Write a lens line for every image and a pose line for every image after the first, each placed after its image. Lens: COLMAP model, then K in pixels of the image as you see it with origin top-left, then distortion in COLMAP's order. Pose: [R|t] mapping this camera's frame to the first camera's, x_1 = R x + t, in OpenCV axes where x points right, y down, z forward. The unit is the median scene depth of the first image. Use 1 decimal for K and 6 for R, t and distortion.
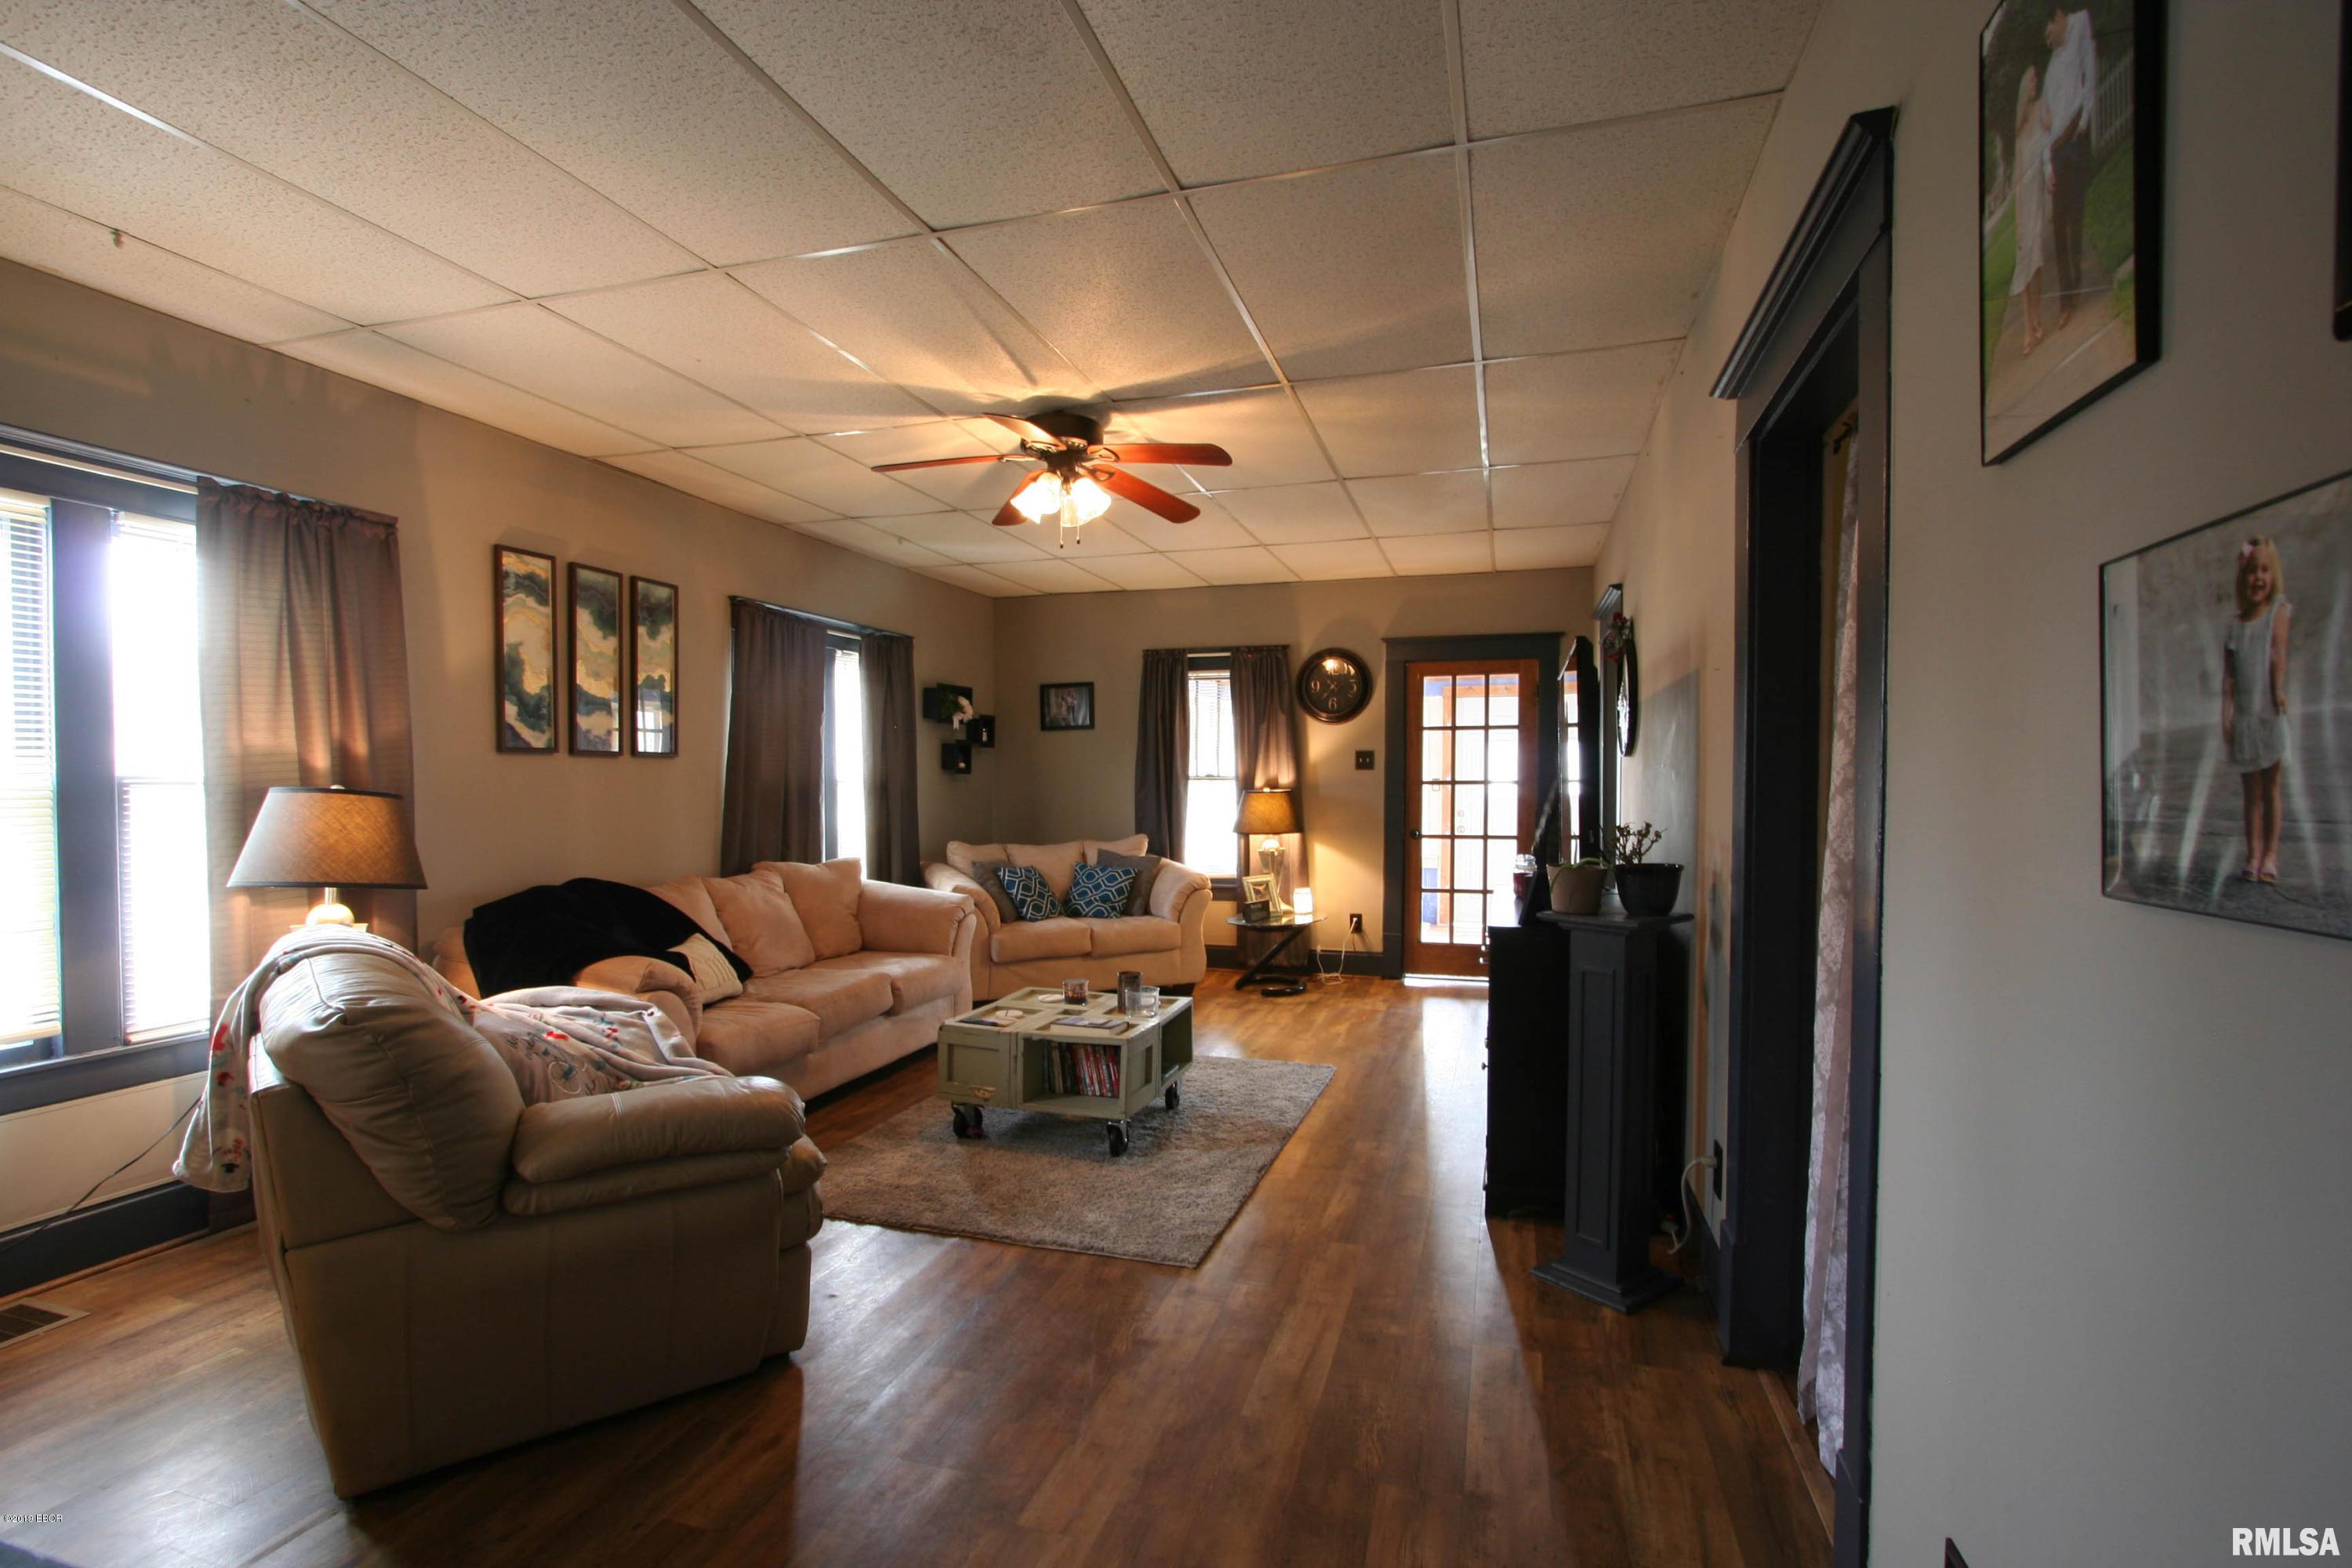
lens RADIAL K [[1080.5, 0, 1168.2], [0, 1080.5, 783.3], [0, 0, 1]] dist [0.001022, 0.000012]
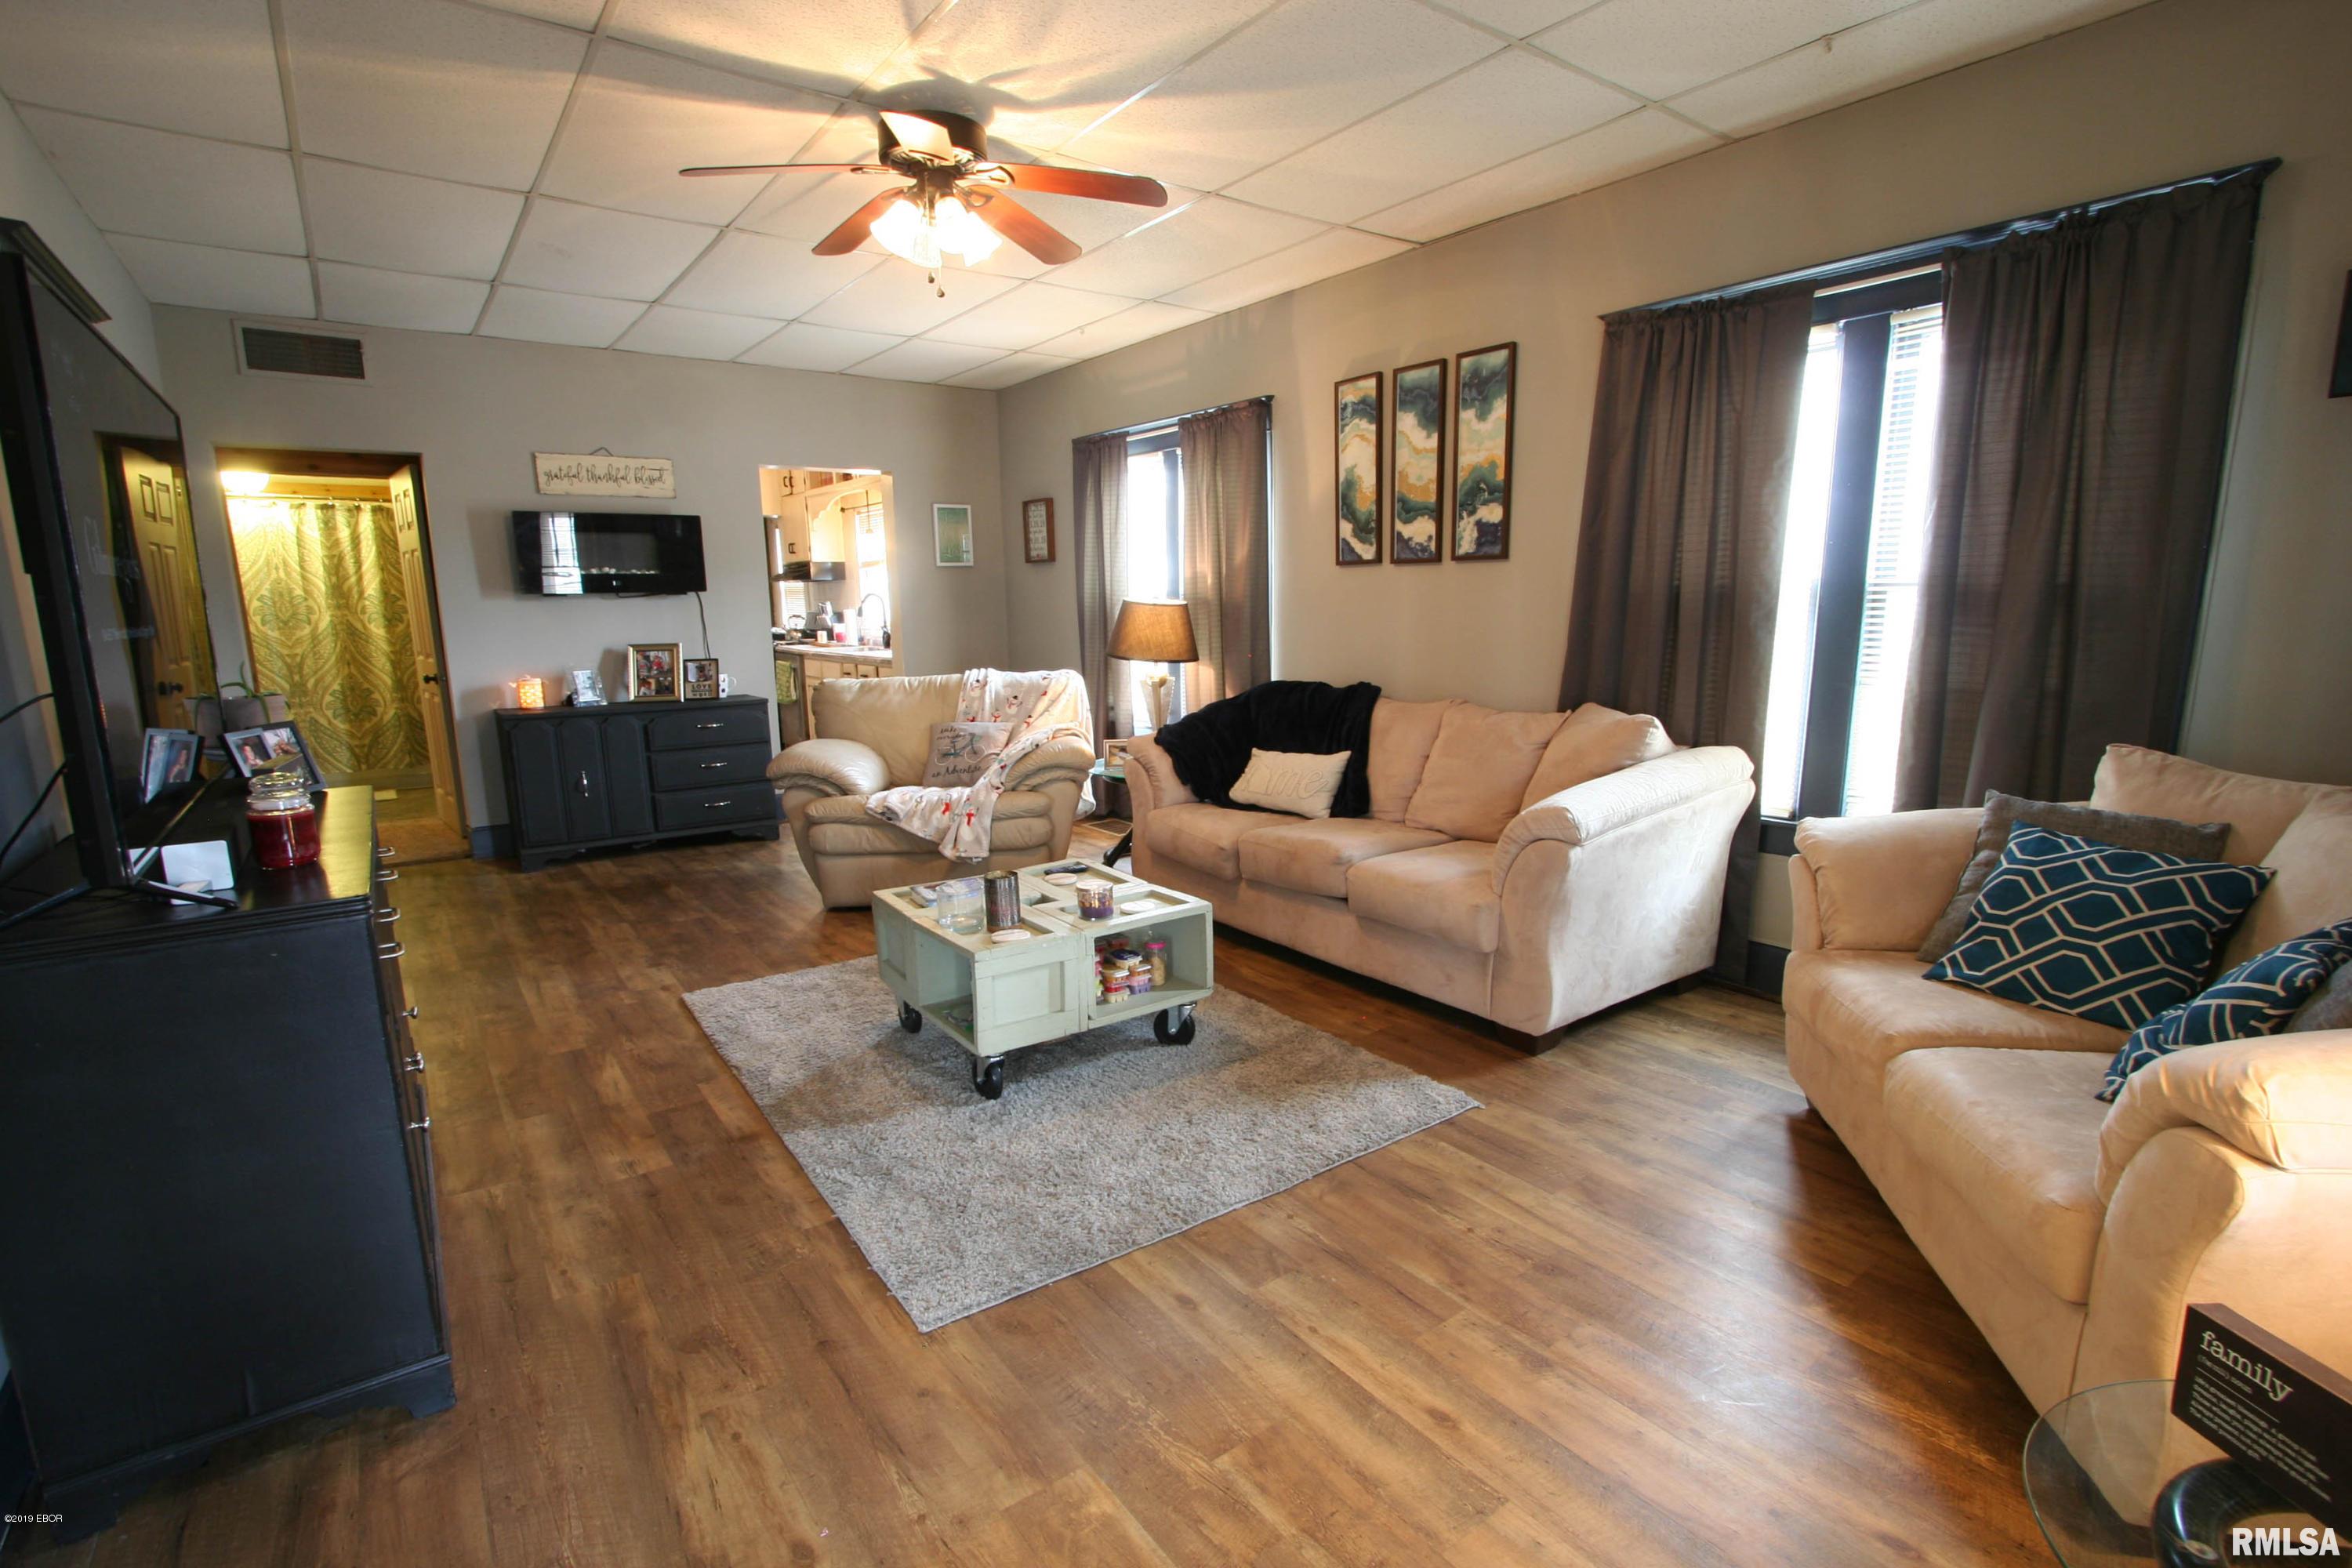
lens RADIAL K [[1080.5, 0, 1163.7], [0, 1080.5, 794.2], [0, 0, 1]] dist [0.001022, 0.000012]
pose [[-0.587382, 0.157017, -0.793932, 0.456563], [0.011163, 0.982477, 0.186047, -0.005047], [0.809233, 0.100418, -0.578843, 1.505581]]
